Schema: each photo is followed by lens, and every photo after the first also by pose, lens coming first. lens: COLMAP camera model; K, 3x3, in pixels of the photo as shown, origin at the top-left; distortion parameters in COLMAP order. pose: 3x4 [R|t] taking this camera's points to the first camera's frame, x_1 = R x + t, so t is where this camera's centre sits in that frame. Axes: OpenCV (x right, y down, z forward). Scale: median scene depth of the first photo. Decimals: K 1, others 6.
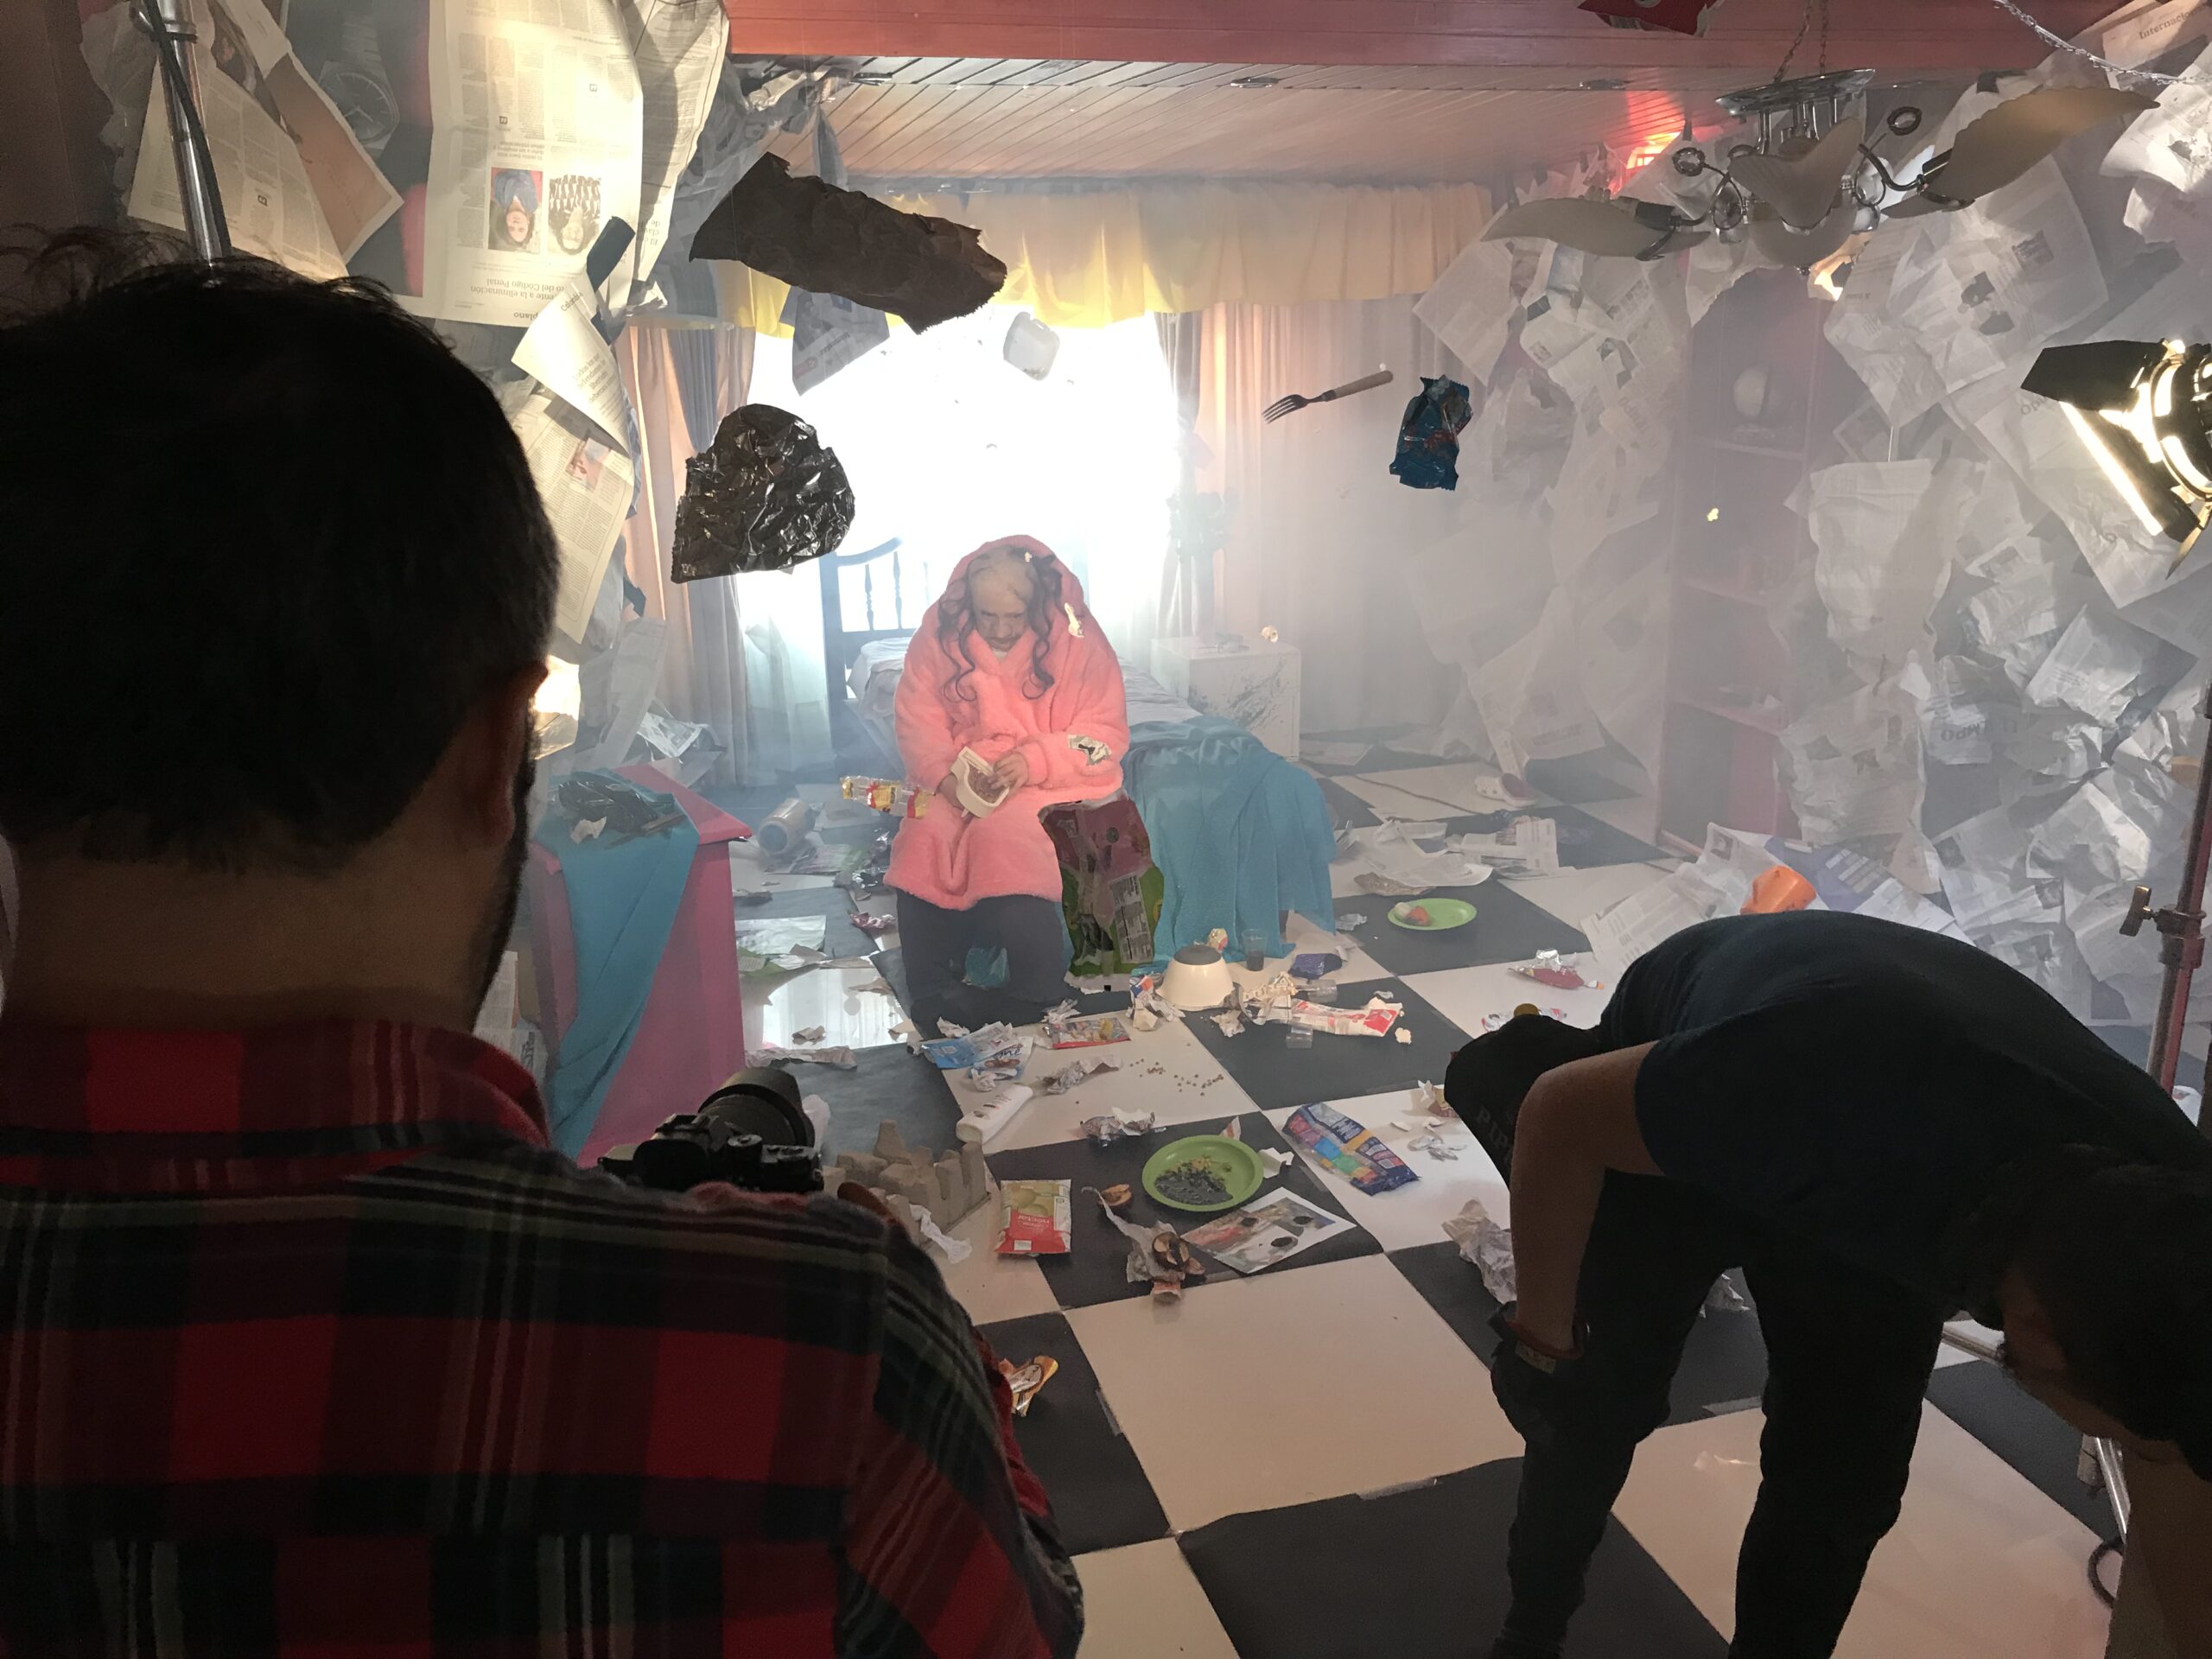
lens RADIAL K [[1806.0, 0, 1113.8], [0, 1806.0, 836.2], [0, 0, 1]] dist [0.013881, -0.003471]
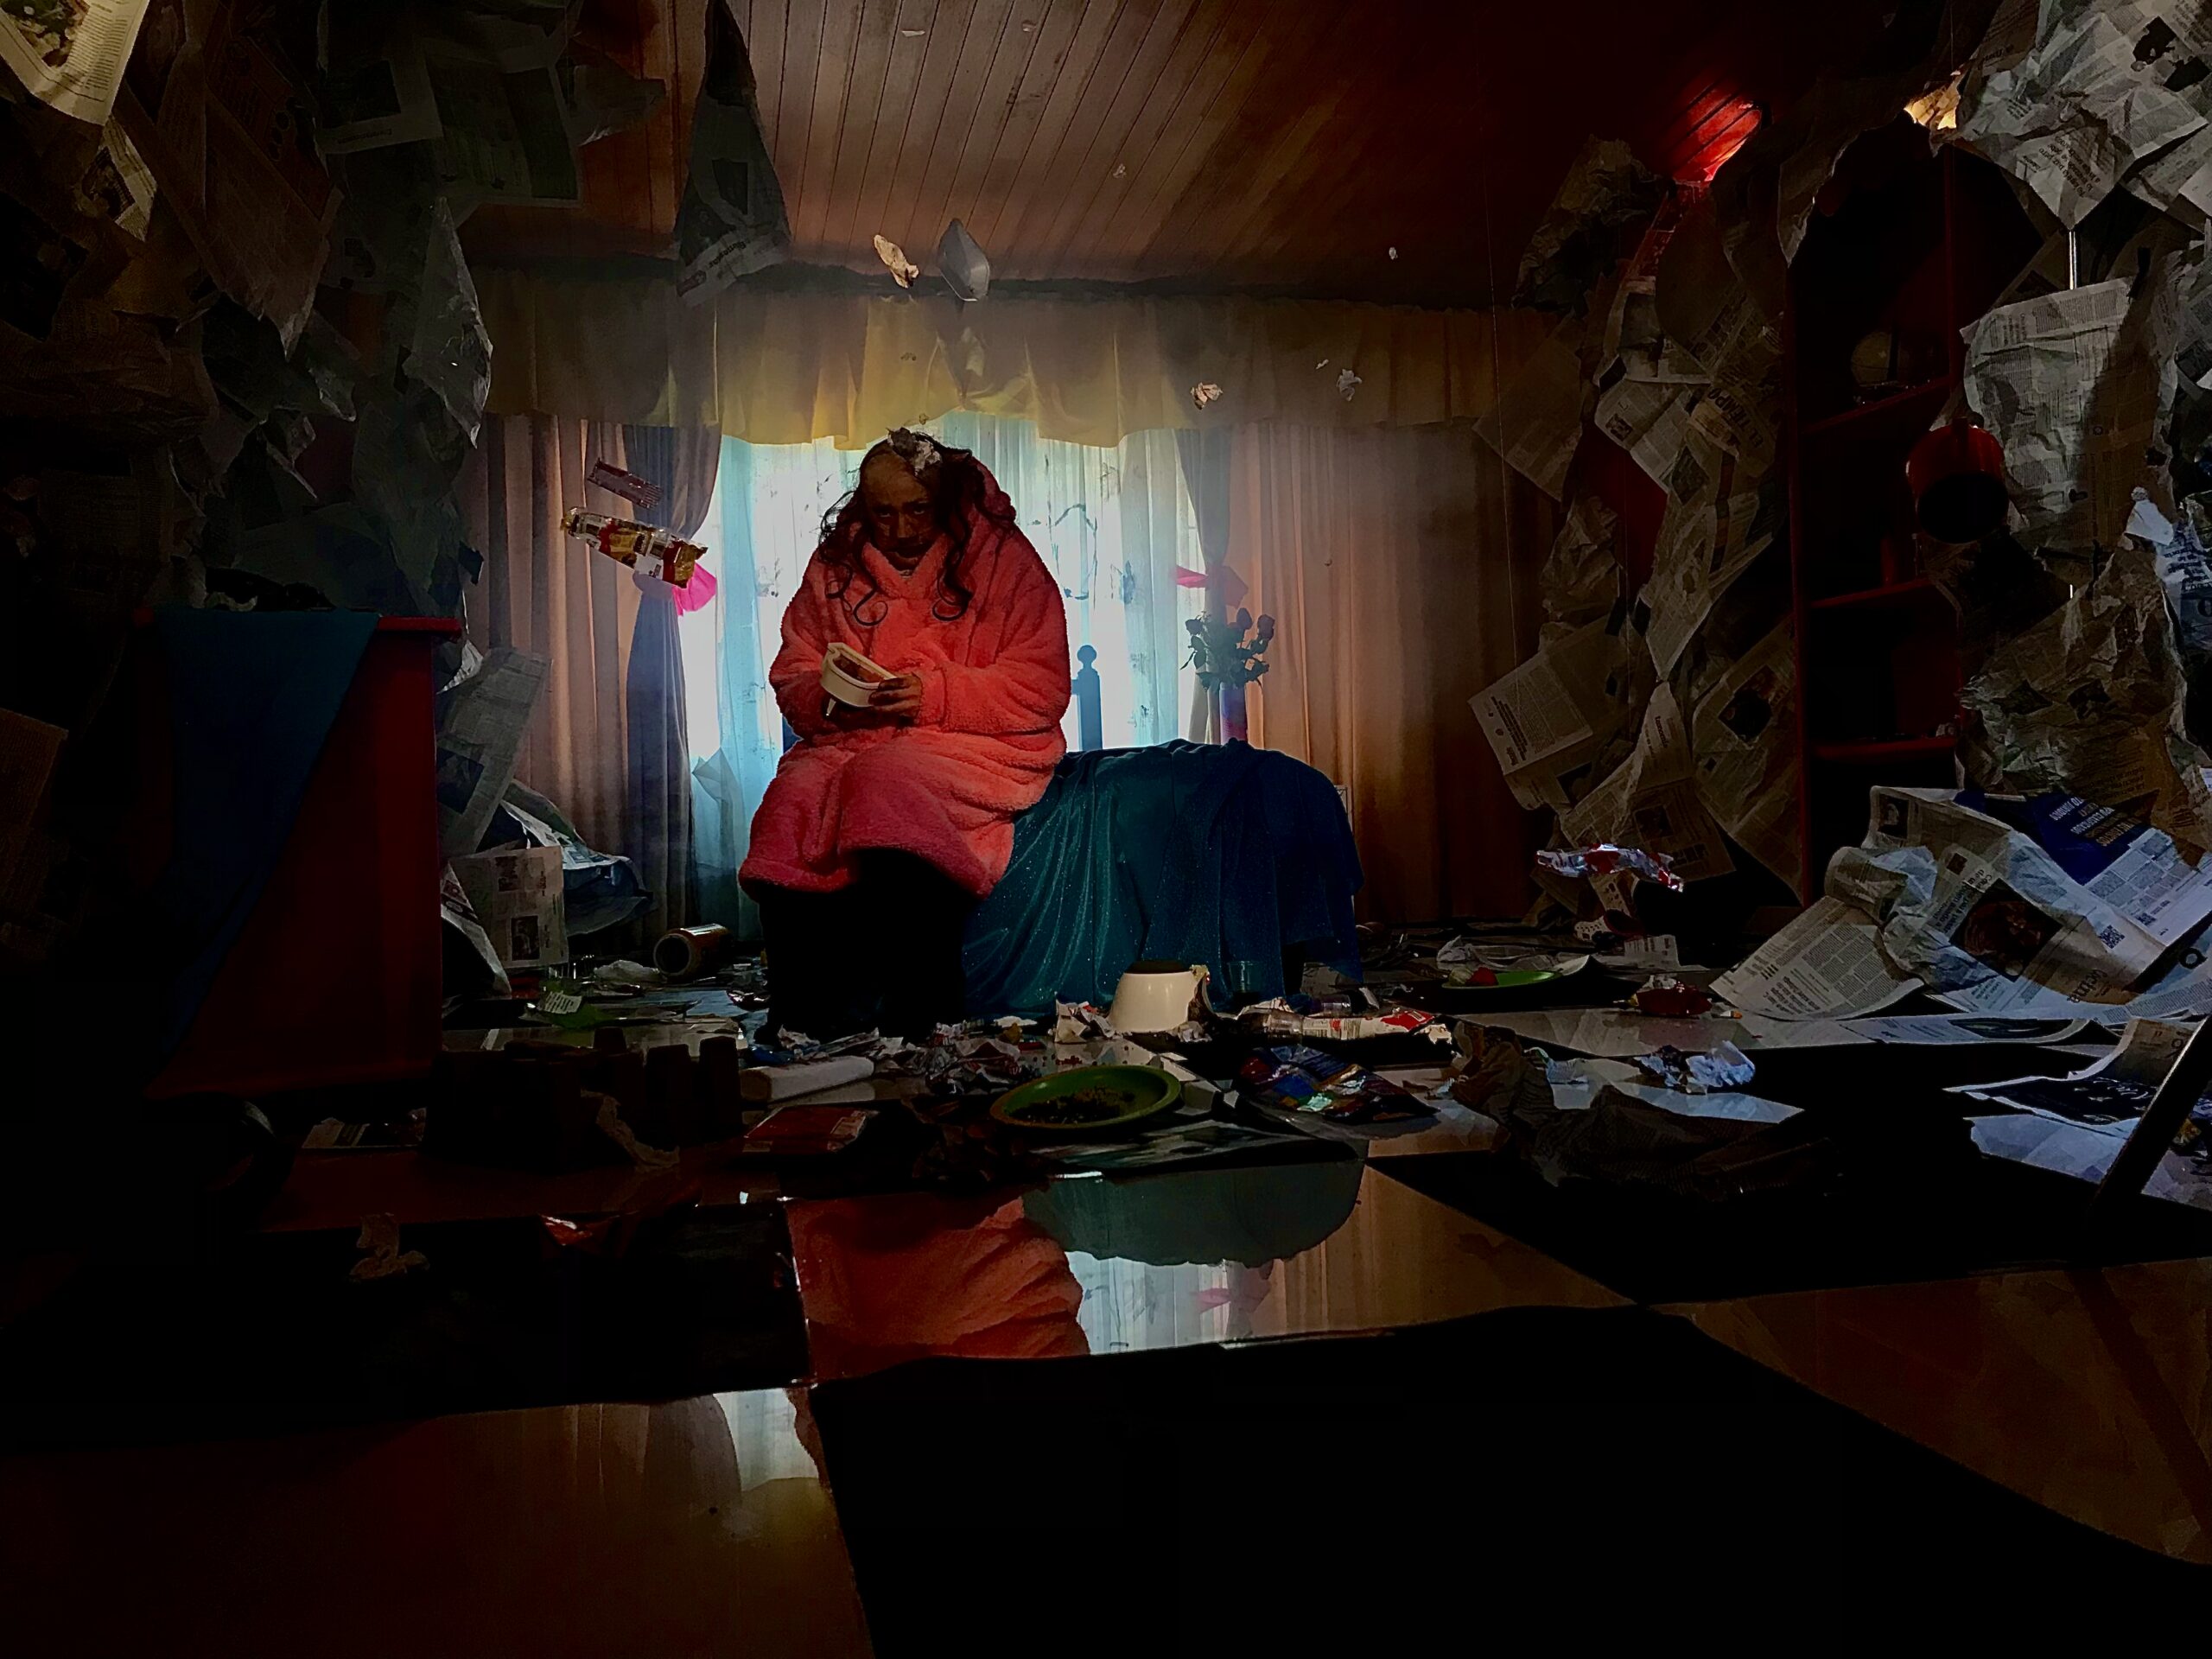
lens RADIAL K [[1806.0, 0, 1111.2], [0, 1806.0, 831.0], [0, 0, 1]] dist [0.013881, -0.003471]
pose [[0.996659, -0.009288, -0.081148, 0.069068], [-0.014496, 0.957626, -0.287649, 0.174408], [0.080381, 0.287864, 0.954292, 0.236343]]
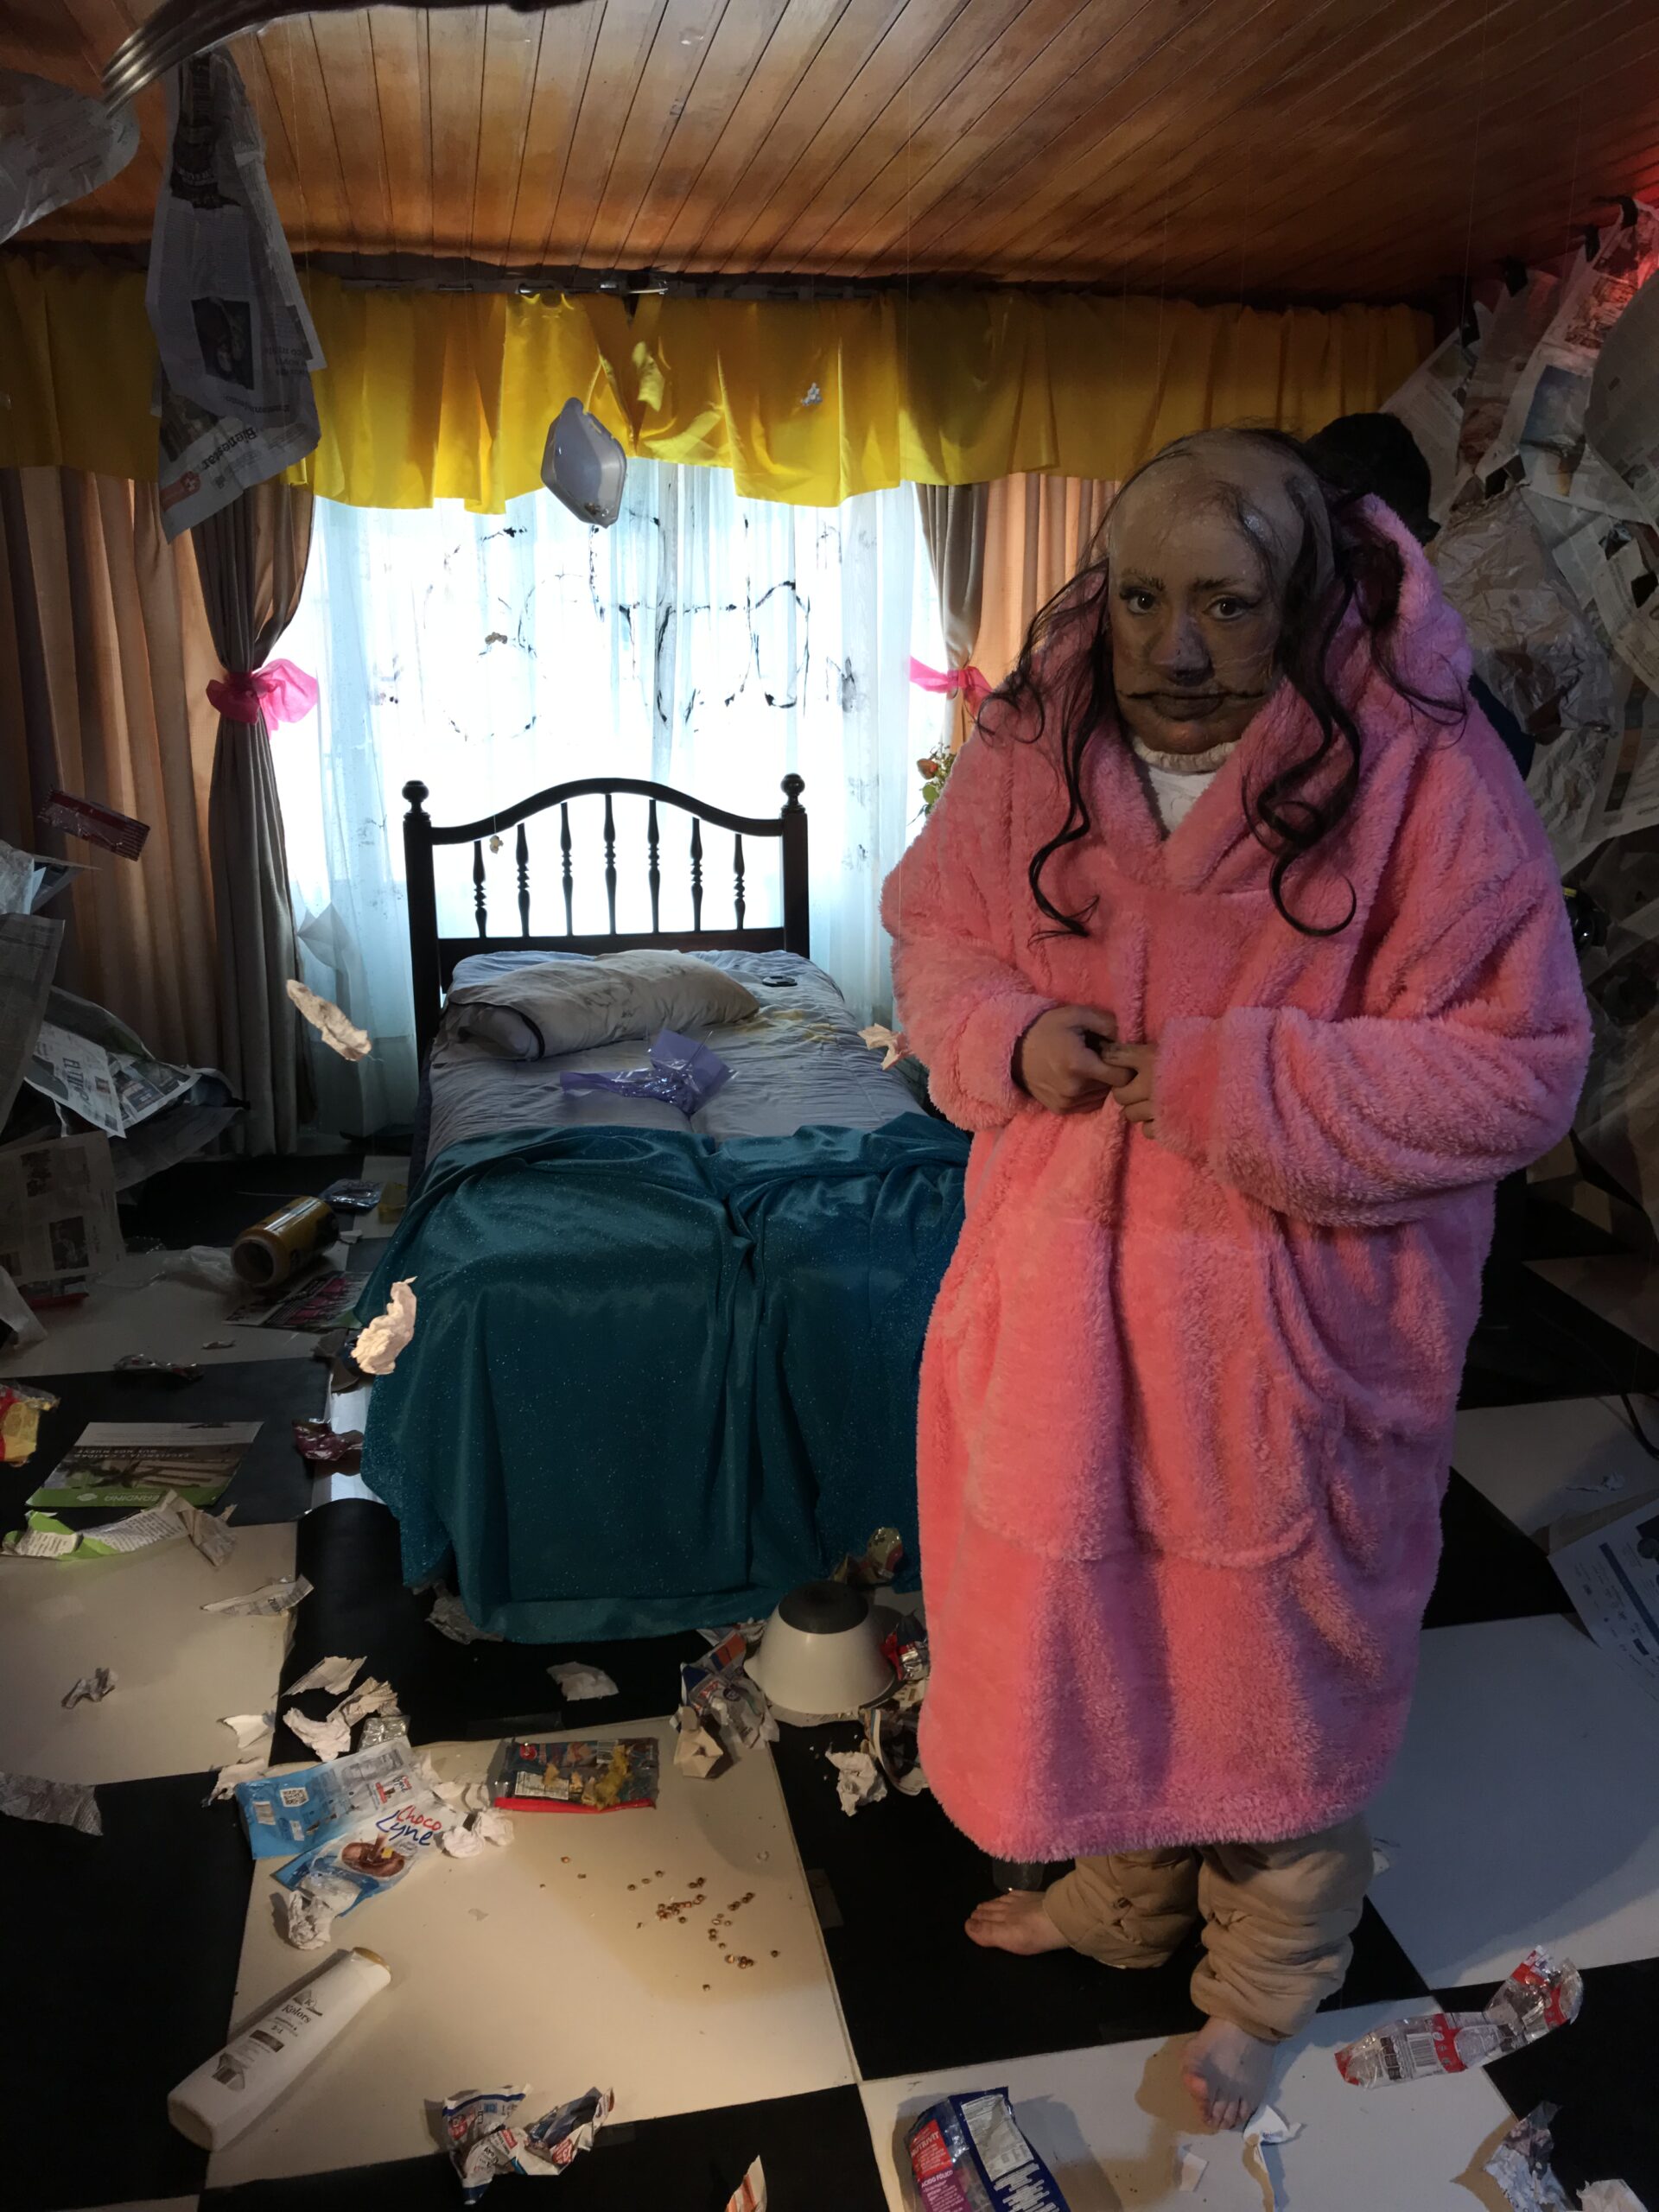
lens RADIAL K [[1806.0, 0, 843.8], [0, 1806.0, 1098.8], [0, 0, 1]] dist [0.013881, -0.003471]
pose [[0.995368, 0.047805, -0.083407, 0.071262], [-0.048340, 0.998821, -0.004405, -0.063607], [0.083098, 0.008417, 0.996506, 0.369967]]
